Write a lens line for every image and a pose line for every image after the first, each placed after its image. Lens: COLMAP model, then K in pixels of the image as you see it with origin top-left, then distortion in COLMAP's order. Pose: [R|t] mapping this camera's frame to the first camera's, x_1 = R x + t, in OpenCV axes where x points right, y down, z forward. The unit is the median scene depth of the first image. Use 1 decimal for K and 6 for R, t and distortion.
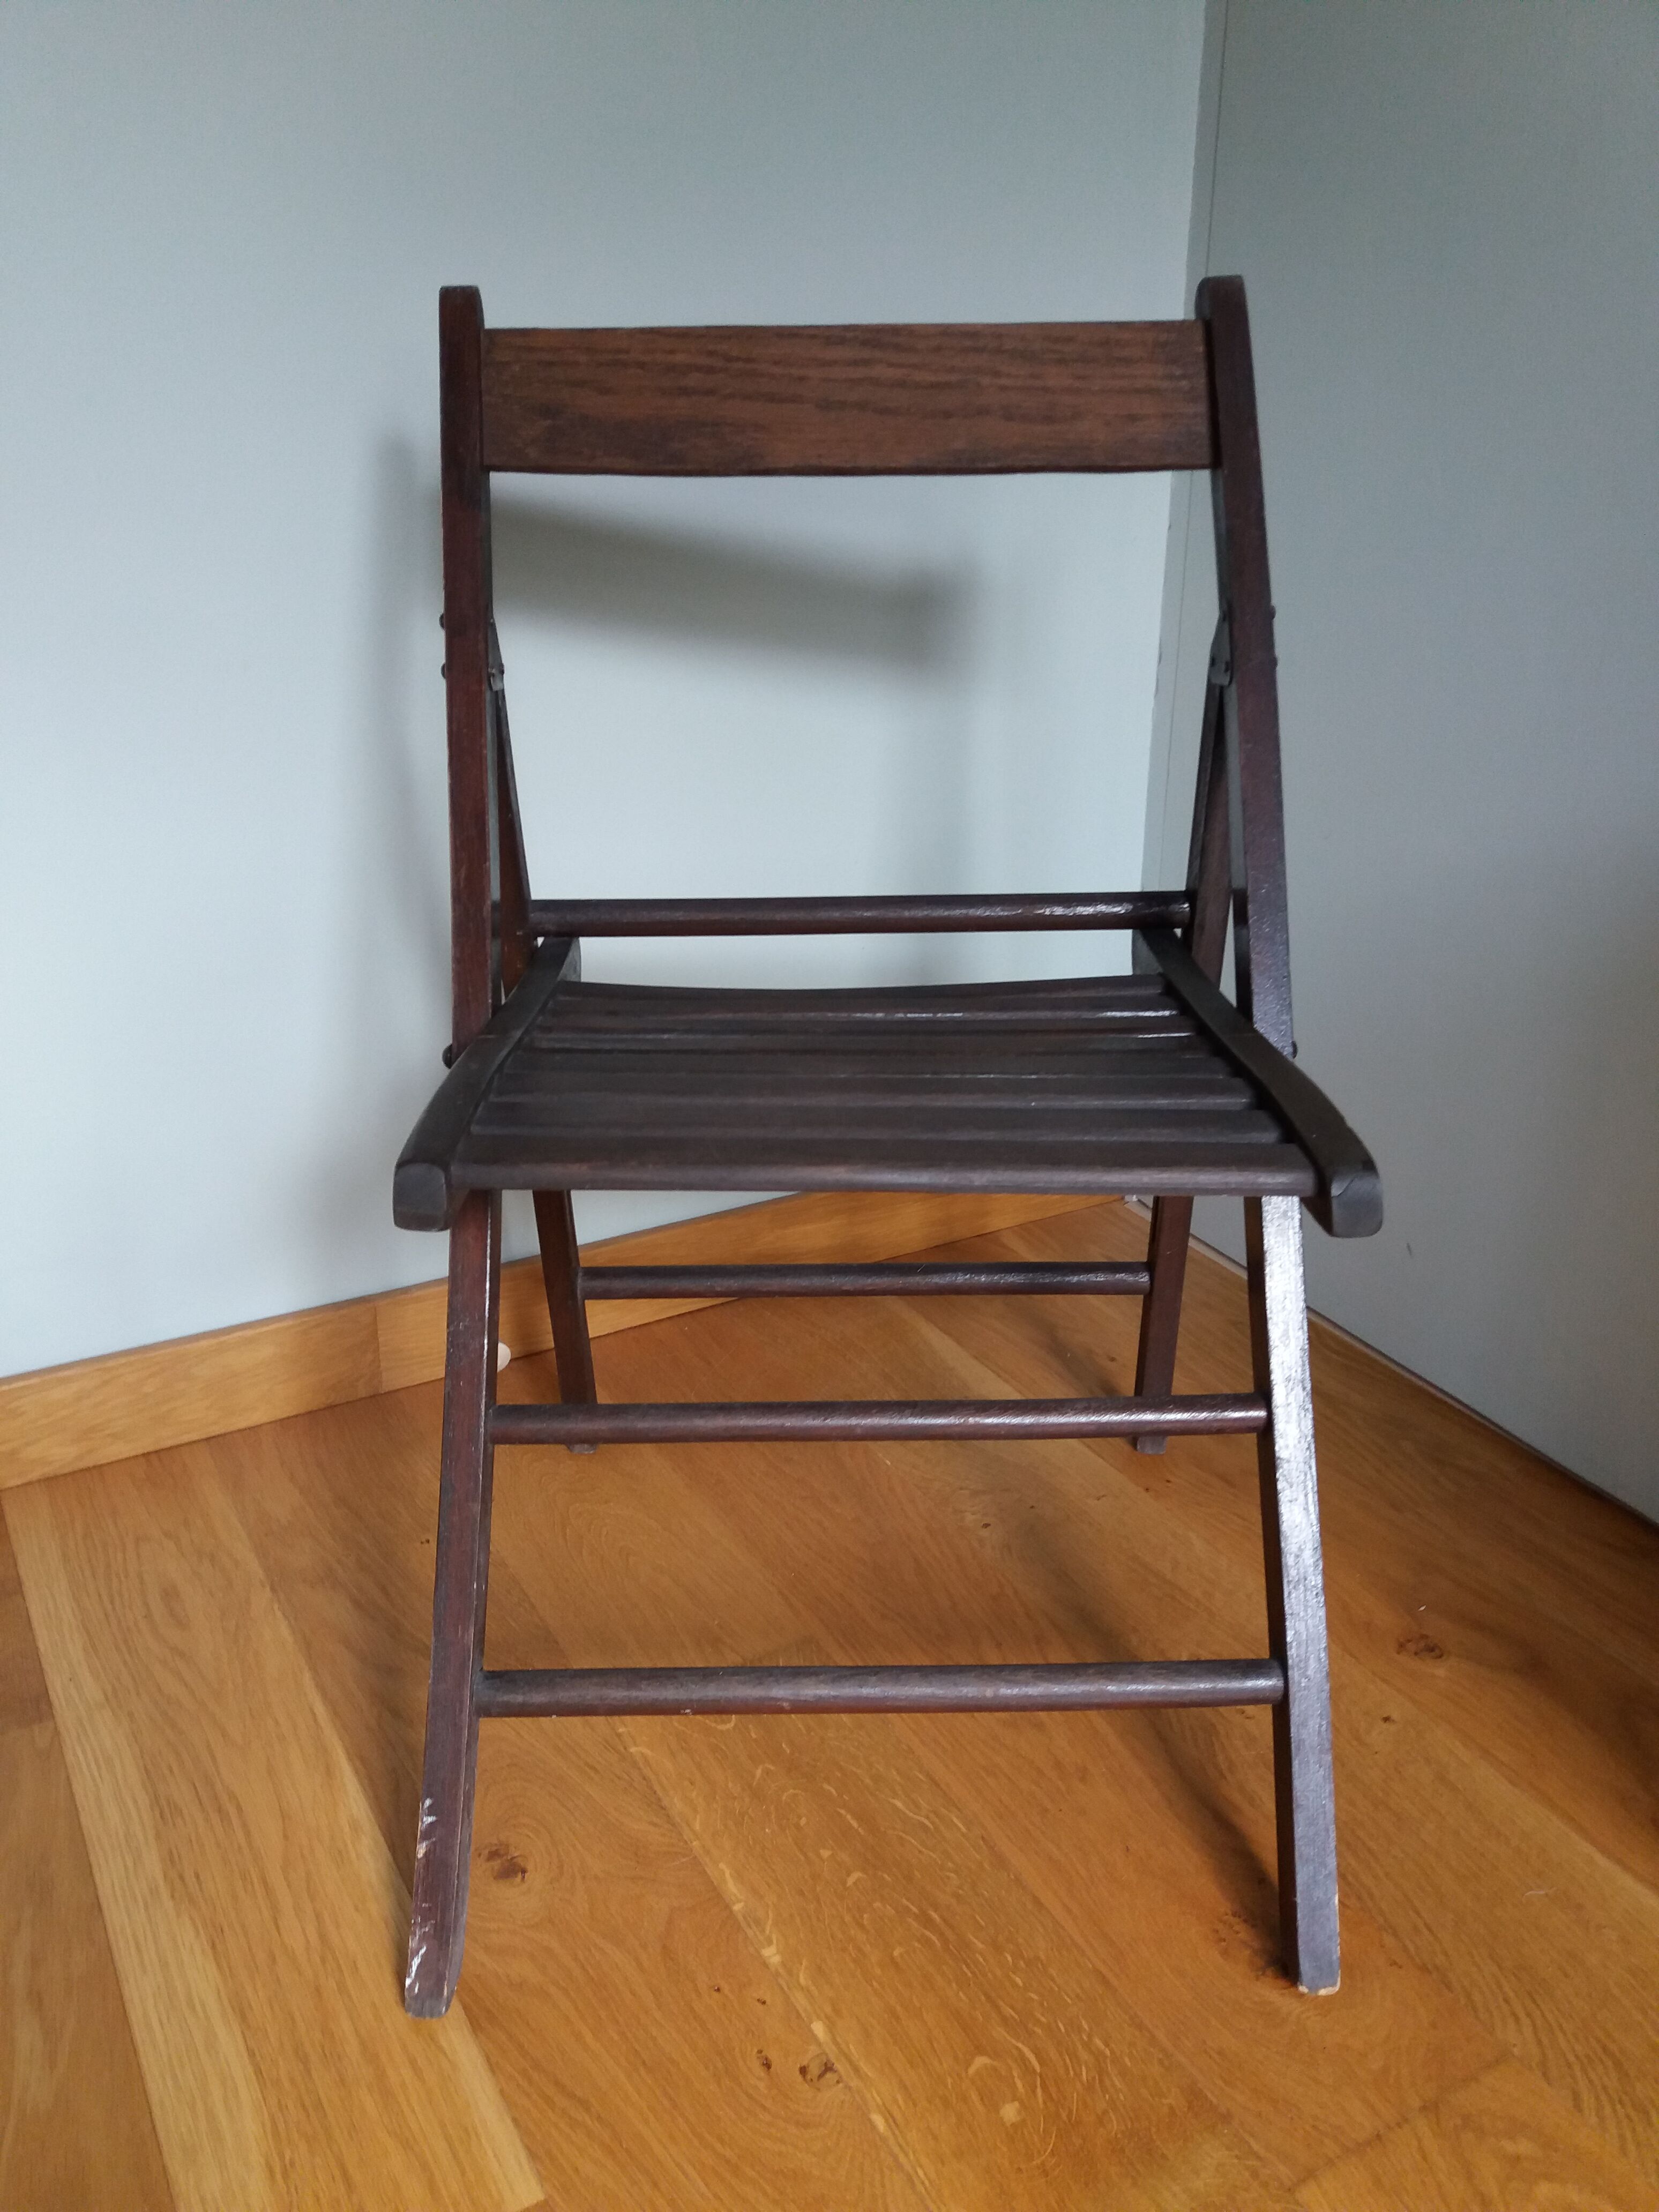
lens RADIAL K [[1772.7, 0, 835.8], [0, 1772.7, 1110.5], [0, 0, 1]] dist [0.007227, 0.001584]
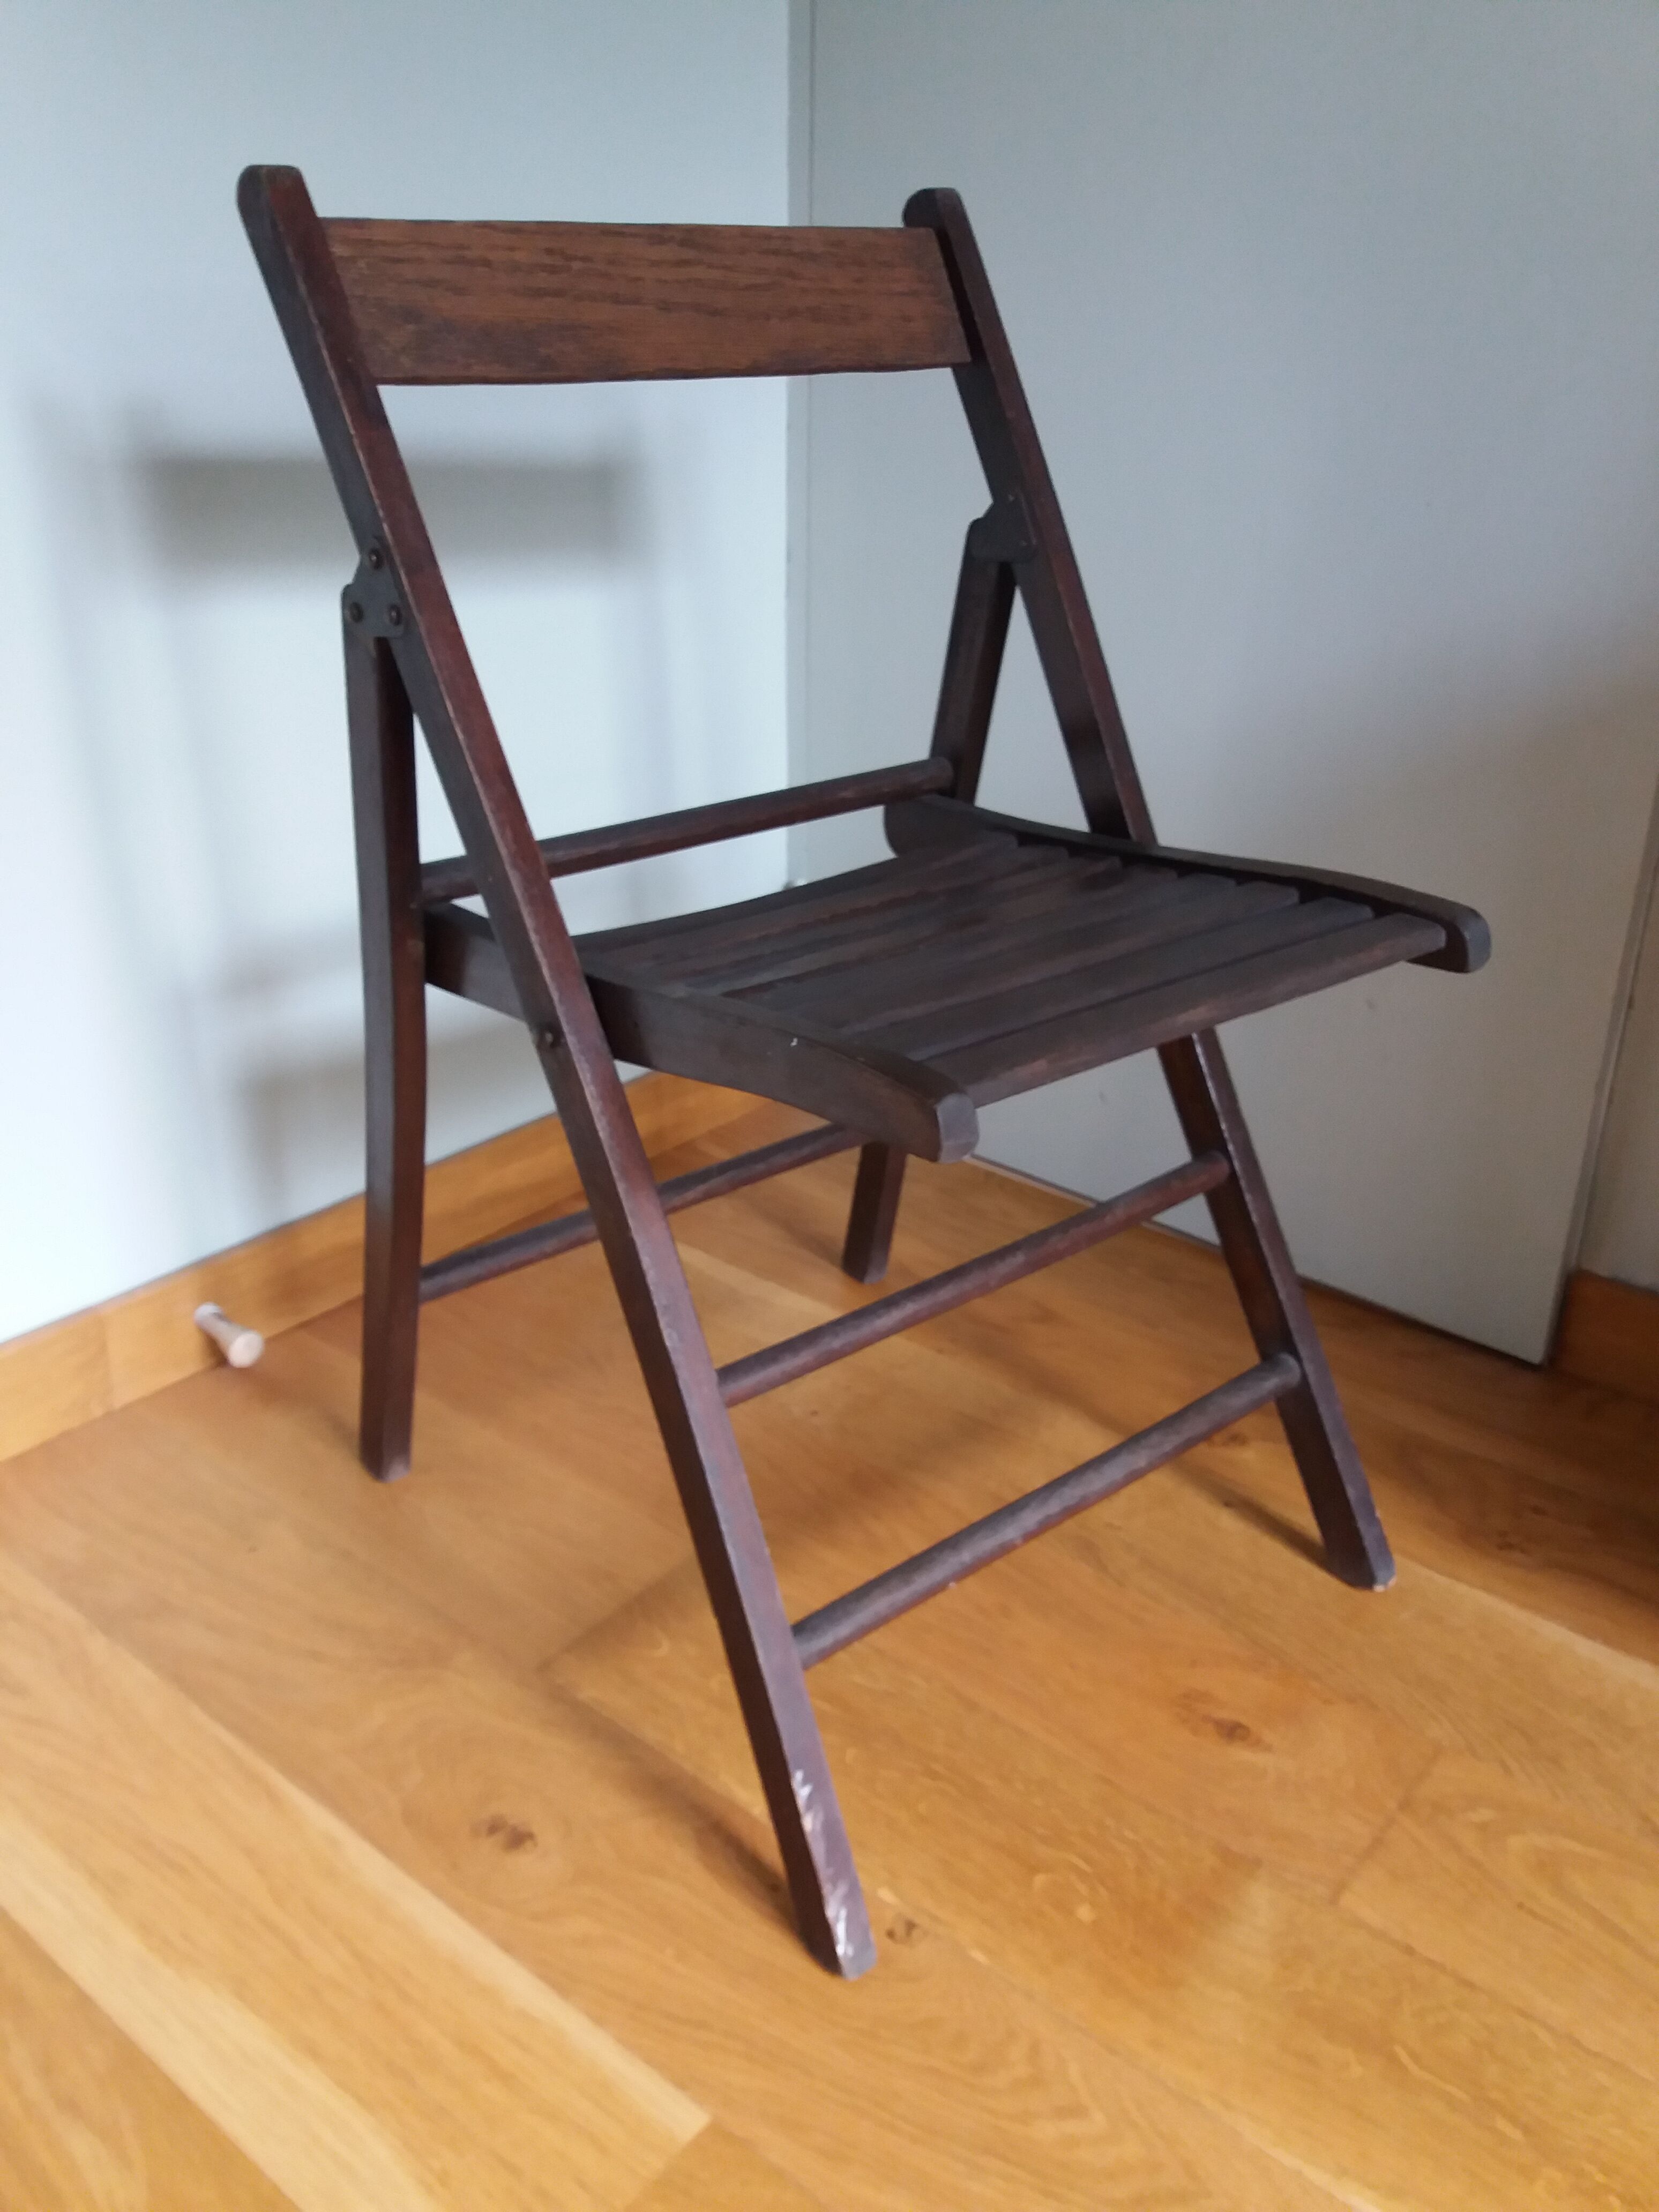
lens RADIAL K [[1783.1, 0, 829.5], [0, 1783.1, 1106.0], [0, 0, 1]] dist [-0.000365, 0.010561]
pose [[0.937629, -0.140586, 0.317942, -0.273442], [0.127363, 0.989909, 0.062112, -0.008441], [-0.323466, -0.017743, 0.946073, 0.026211]]
